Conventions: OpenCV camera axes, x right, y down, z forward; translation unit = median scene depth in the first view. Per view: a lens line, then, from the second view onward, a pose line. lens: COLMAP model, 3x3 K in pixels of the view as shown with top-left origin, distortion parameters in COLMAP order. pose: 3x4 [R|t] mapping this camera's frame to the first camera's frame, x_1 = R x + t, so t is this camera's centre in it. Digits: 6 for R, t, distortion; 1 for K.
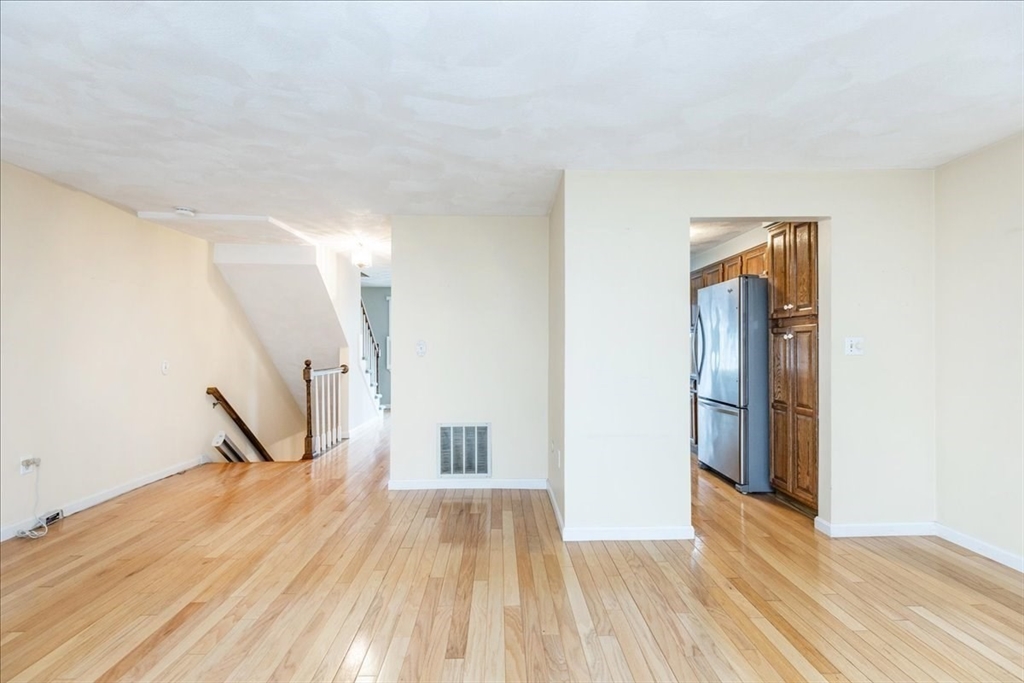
lens RADIAL K [[456.9, 0, 526.8], [0, 456.9, 346.5], [0, 0, 1]] dist [0.002469, -0.000276]
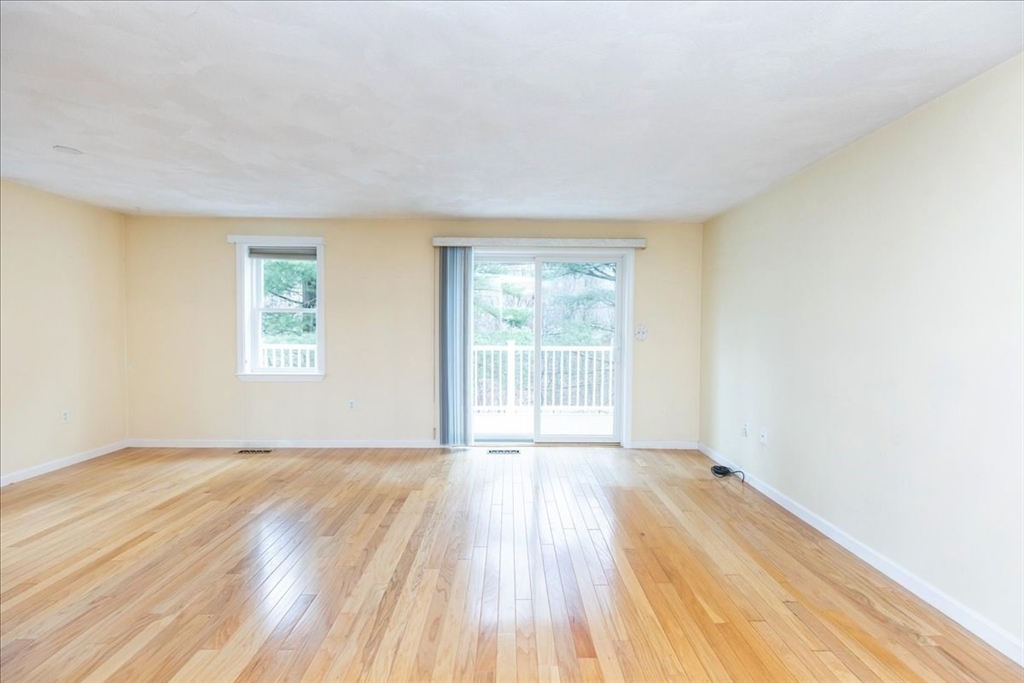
lens RADIAL K [[464.9, 0, 512.0], [0, 464.9, 341.5], [0, 0, 1]] dist [0.010694, 0.000378]
pose [[-0.998416, -0.007979, 0.055699, -0.417886], [-0.005782, 0.999203, 0.039498, -0.019747], [-0.055969, 0.039114, -0.997666, 1.204681]]
